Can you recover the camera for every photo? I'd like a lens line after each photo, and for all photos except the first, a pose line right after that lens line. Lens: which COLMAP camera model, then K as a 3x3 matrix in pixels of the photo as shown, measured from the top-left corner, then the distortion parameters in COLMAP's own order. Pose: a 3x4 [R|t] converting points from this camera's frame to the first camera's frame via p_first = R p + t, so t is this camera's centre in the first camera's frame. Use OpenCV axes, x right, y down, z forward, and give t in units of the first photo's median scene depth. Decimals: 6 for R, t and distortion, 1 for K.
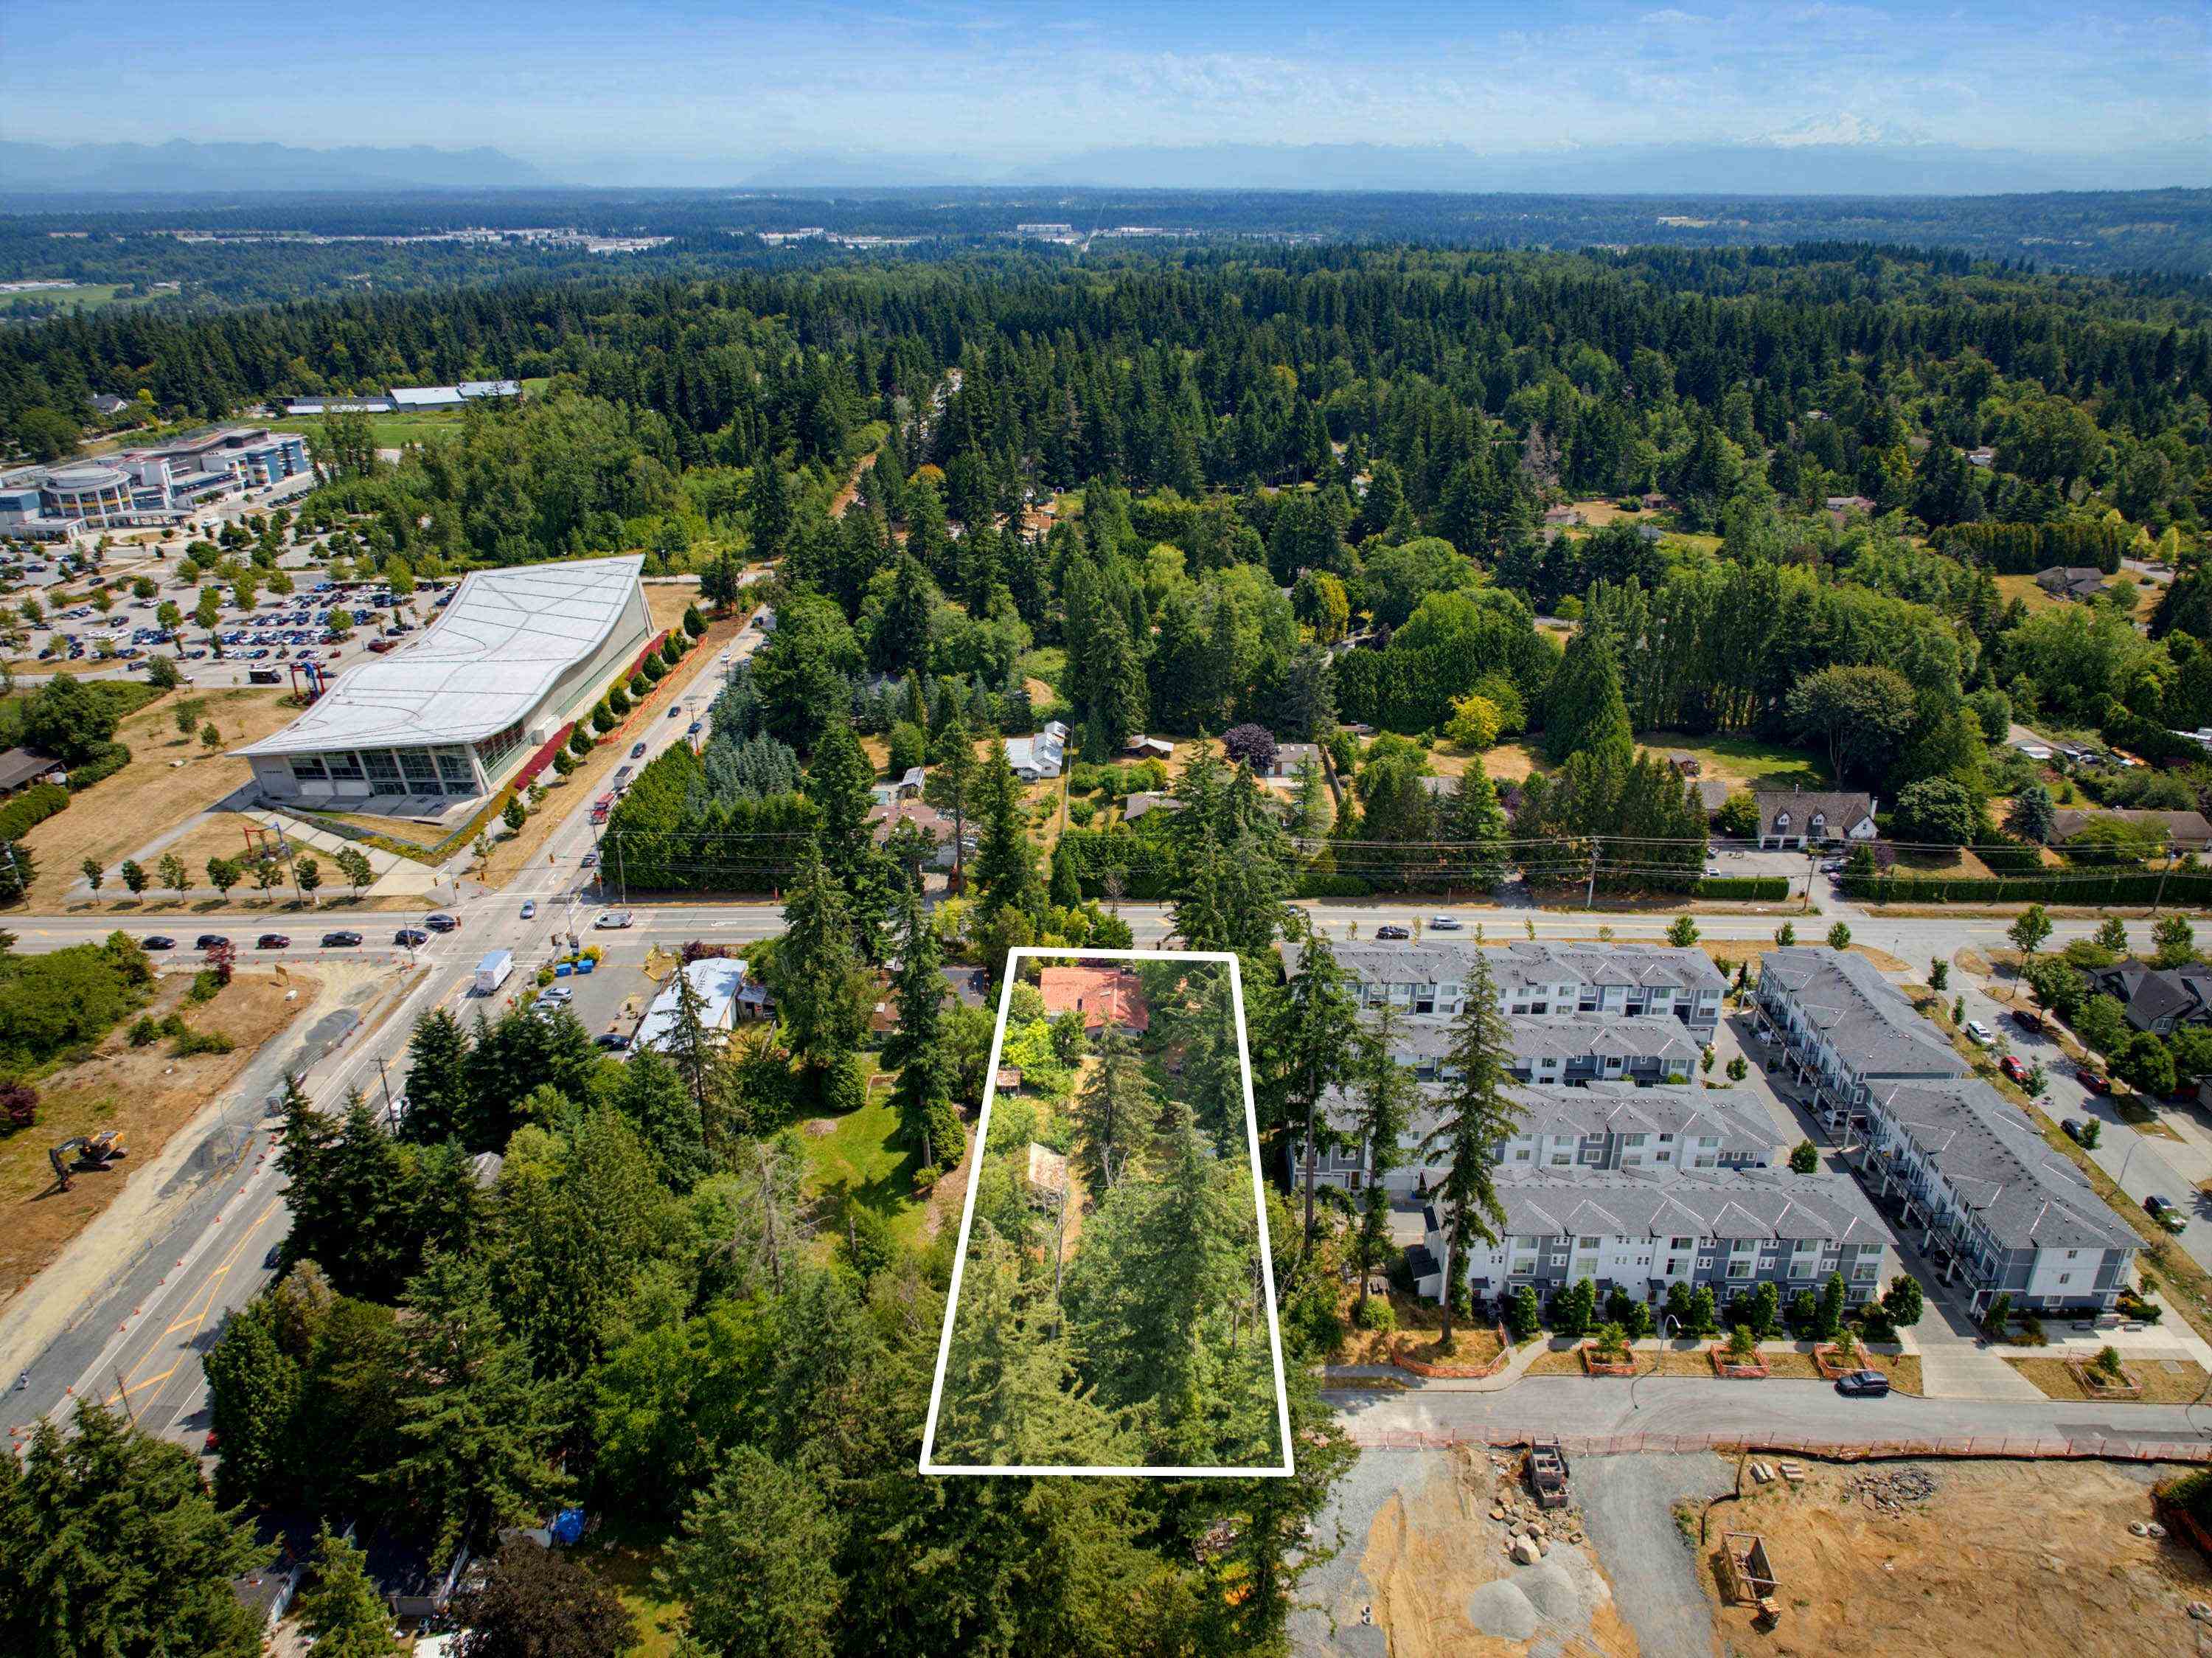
lens RADIAL K [[1504.1, 0, 1106.0], [0, 1504.1, 829.0], [0, 0, 1]] dist [-0.001637, 0.004170]
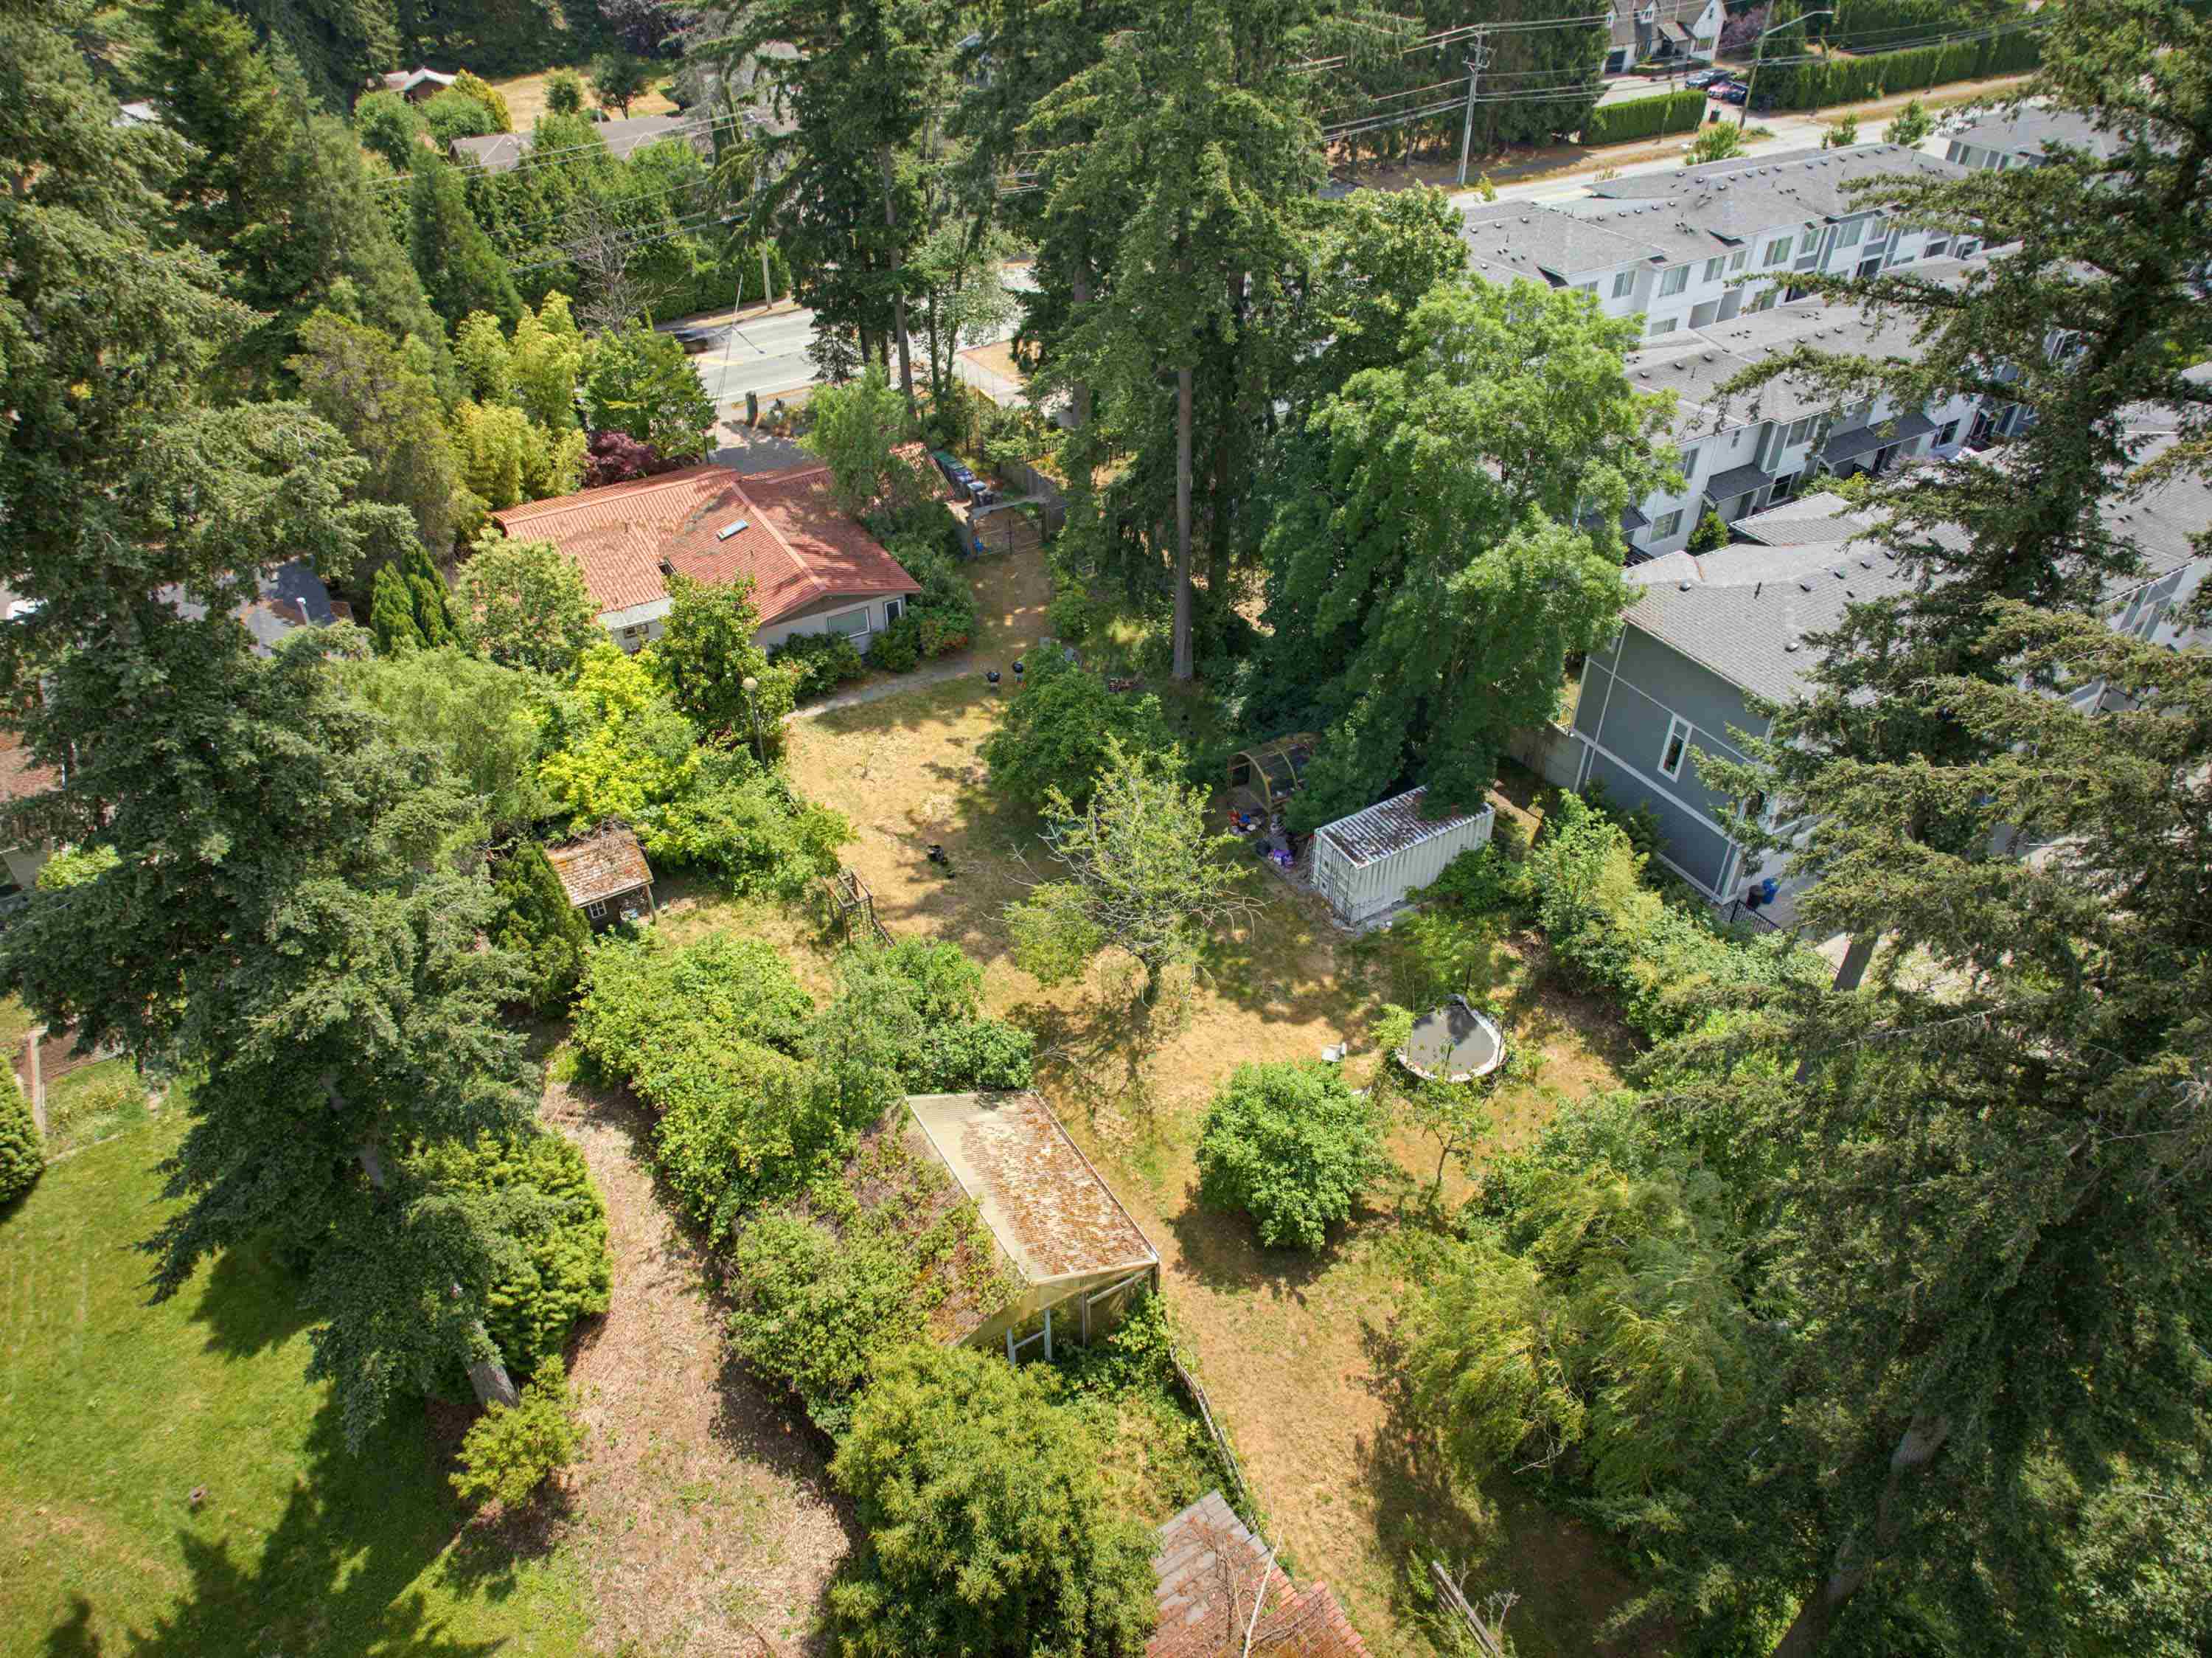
lens RADIAL K [[1520.3, 0, 1113.2], [0, 1520.3, 812.5], [0, 0, 1]] dist [0.001476, 0.001972]
pose [[0.850162, -0.318804, 0.419032, -0.045927], [0.201346, 0.932212, 0.300733, 0.042598], [-0.486502, -0.171302, 0.856722, 0.333885]]
